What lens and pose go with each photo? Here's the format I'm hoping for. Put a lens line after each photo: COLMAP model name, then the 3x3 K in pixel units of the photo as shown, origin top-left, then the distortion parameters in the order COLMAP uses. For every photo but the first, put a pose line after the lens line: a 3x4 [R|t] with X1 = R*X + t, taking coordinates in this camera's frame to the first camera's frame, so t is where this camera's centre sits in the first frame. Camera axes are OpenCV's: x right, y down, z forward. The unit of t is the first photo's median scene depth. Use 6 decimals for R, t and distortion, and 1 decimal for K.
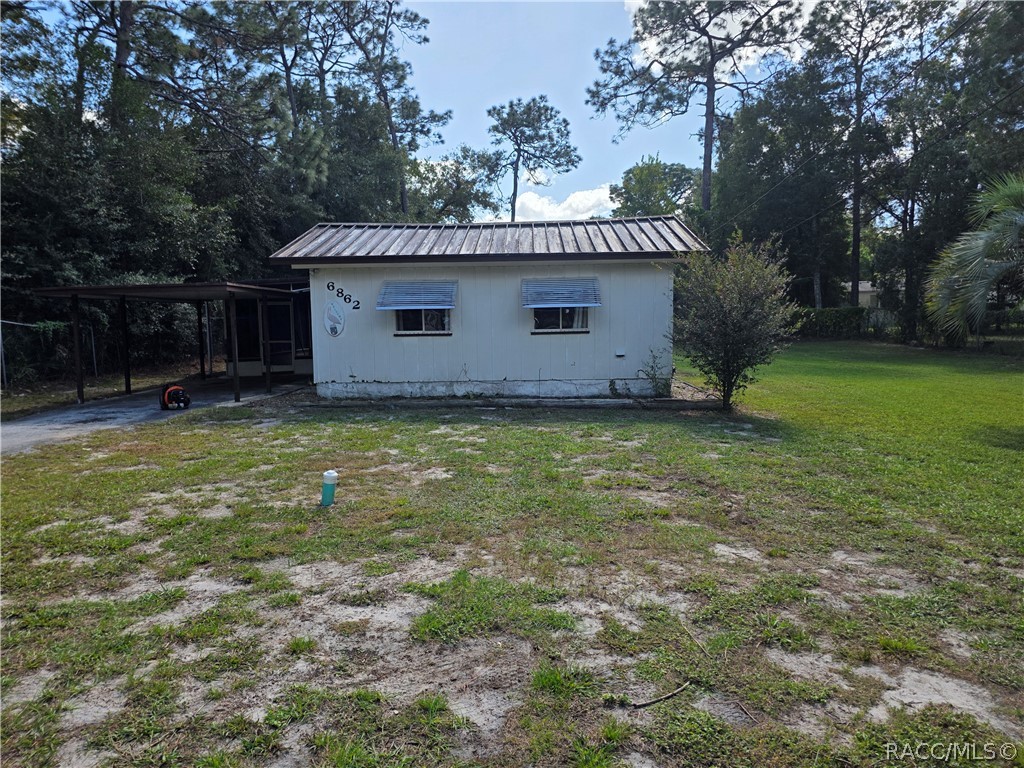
lens RADIAL K [[688.9, 0, 513.5], [0, 688.9, 379.2], [0, 0, 1]] dist [0.067246, -0.065774]
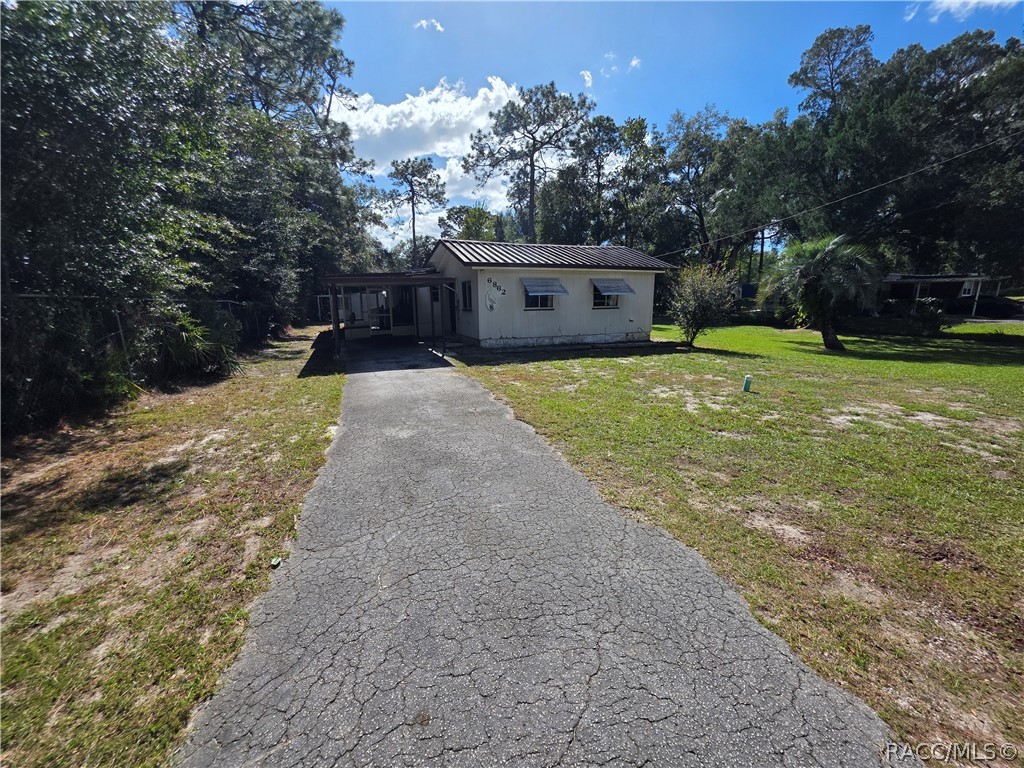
lens RADIAL K [[414.0, 0, 513.4], [0, 414.0, 383.7], [0, 0, 1]] dist [-0.004304, 0.000547]
pose [[0.916854, -0.072838, 0.392522, -0.662543], [0.029219, 0.992822, 0.115981, -0.001961], [-0.398153, -0.094868, 0.912400, 0.053791]]
